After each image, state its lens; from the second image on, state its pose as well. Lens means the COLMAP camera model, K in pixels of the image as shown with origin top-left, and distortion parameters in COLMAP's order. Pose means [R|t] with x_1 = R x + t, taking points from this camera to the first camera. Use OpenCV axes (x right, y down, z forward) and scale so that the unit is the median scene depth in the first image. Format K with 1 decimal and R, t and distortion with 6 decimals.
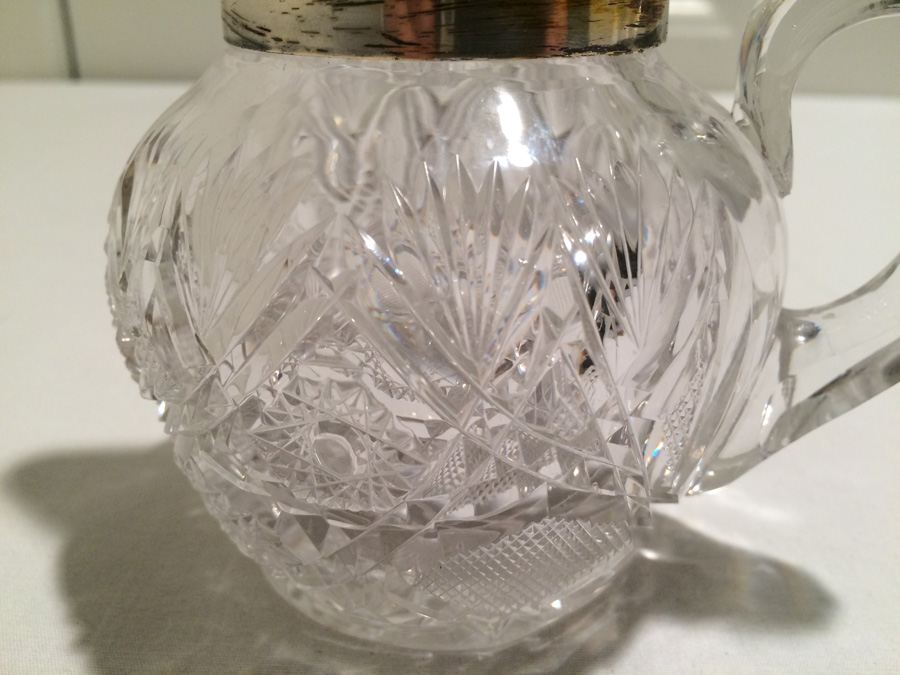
lens RADIAL K [[791.4, 0, 454.9], [0, 791.4, 336.4], [0, 0, 1]] dist [0.072675, -0.179350]
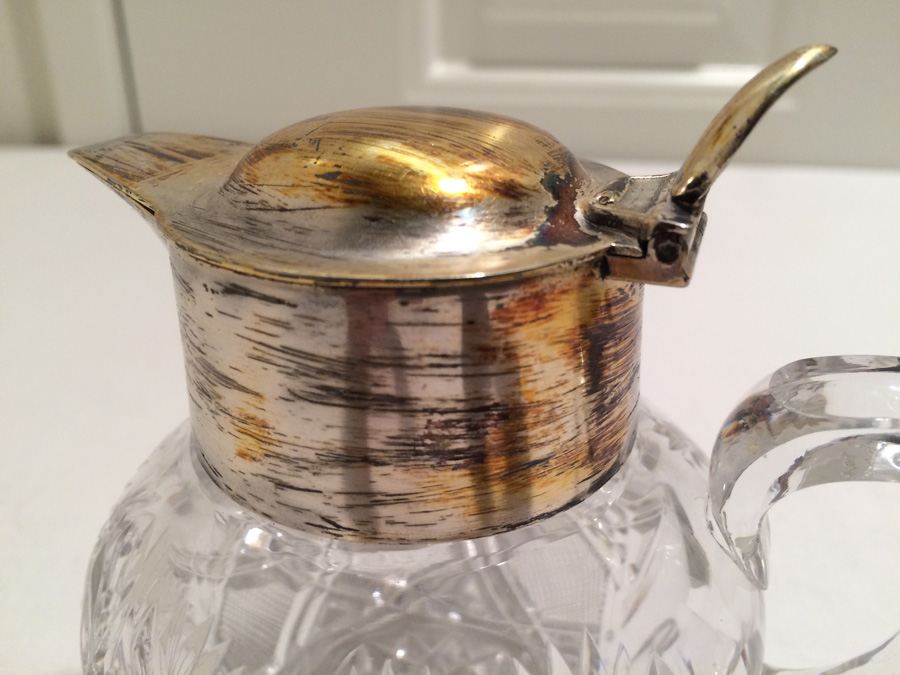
lens RADIAL K [[791.4, 0, 454.9], [0, 791.4, 336.4], [0, 0, 1]] dist [0.072675, -0.179350]
pose [[0.996586, 0.021422, -0.079732, 0.132125], [-0.021884, 0.999748, -0.004927, -0.529881], [0.079606, 0.006655, 0.996804, 0.013305]]
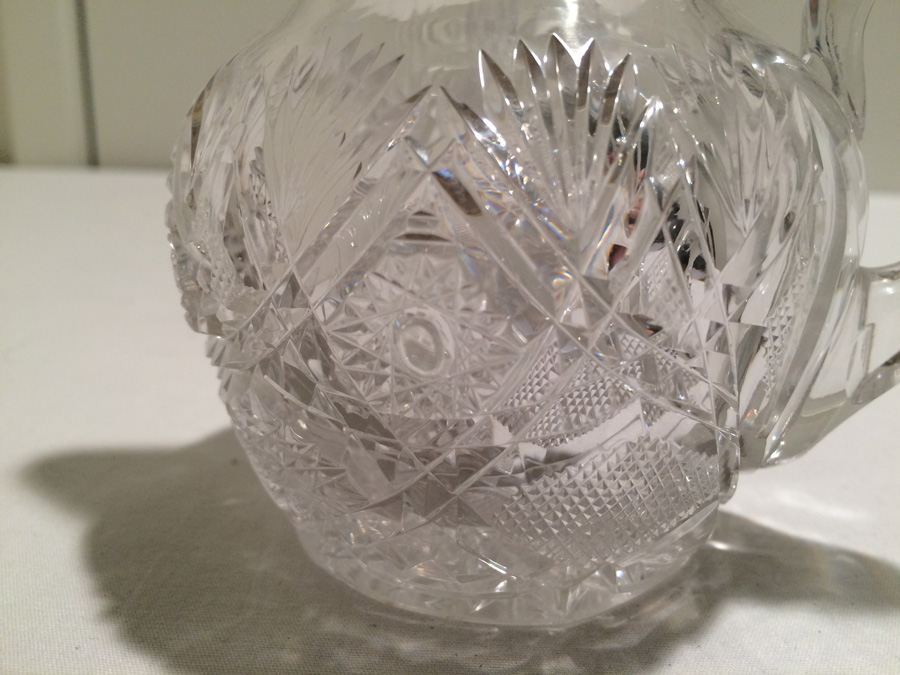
lens RADIAL K [[791.4, 0, 454.9], [0, 791.4, 336.4], [0, 0, 1]] dist [0.072675, -0.179350]
pose [[0.999942, 0.008656, 0.006414, -0.103046], [-0.007623, 0.989183, -0.146485, 0.241277], [-0.007613, 0.146428, 0.989192, 0.064613]]
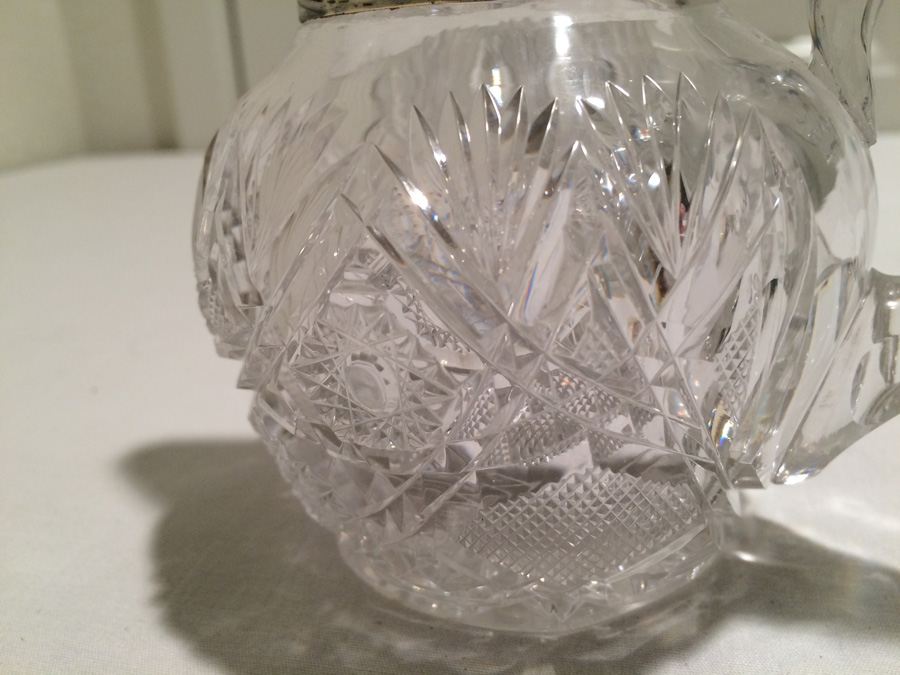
lens RADIAL K [[791.4, 0, 454.9], [0, 791.4, 336.4], [0, 0, 1]] dist [0.072675, -0.179350]
pose [[0.979910, -0.001056, -0.199437, 0.141092], [-0.016604, 0.996083, -0.086856, 0.151097], [0.198747, 0.088422, 0.976054, 0.026974]]
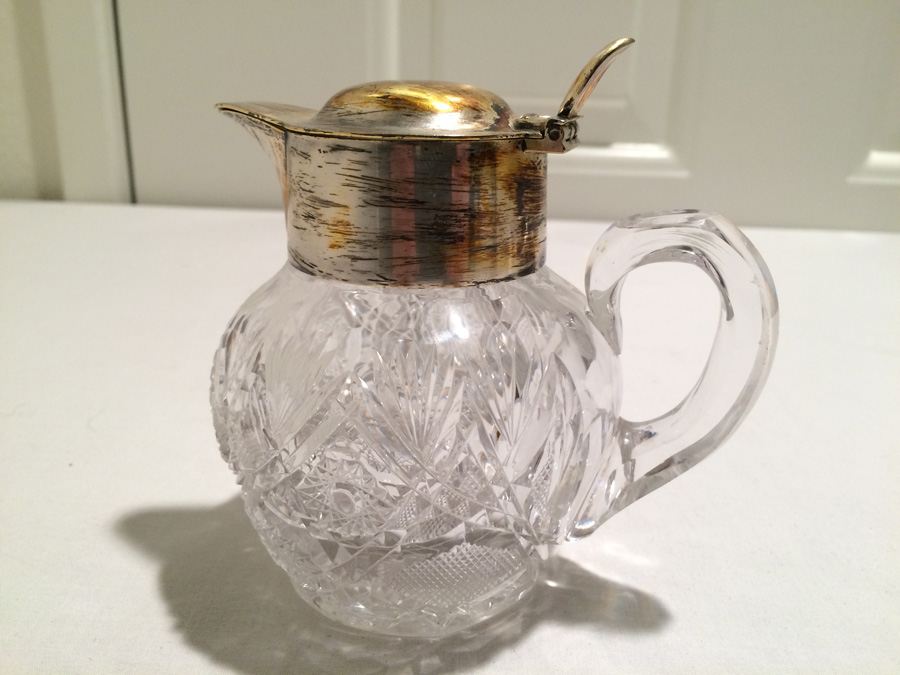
lens RADIAL K [[764.5, 0, 450.9], [0, 764.5, 334.2], [0, 0, 1]] dist [0.019569, 0.000232]
pose [[0.999759, 0.015820, -0.015217, 0.099573], [-0.017508, 0.992850, -0.118080, -0.024934], [0.013240, 0.118318, 0.992887, -0.682197]]
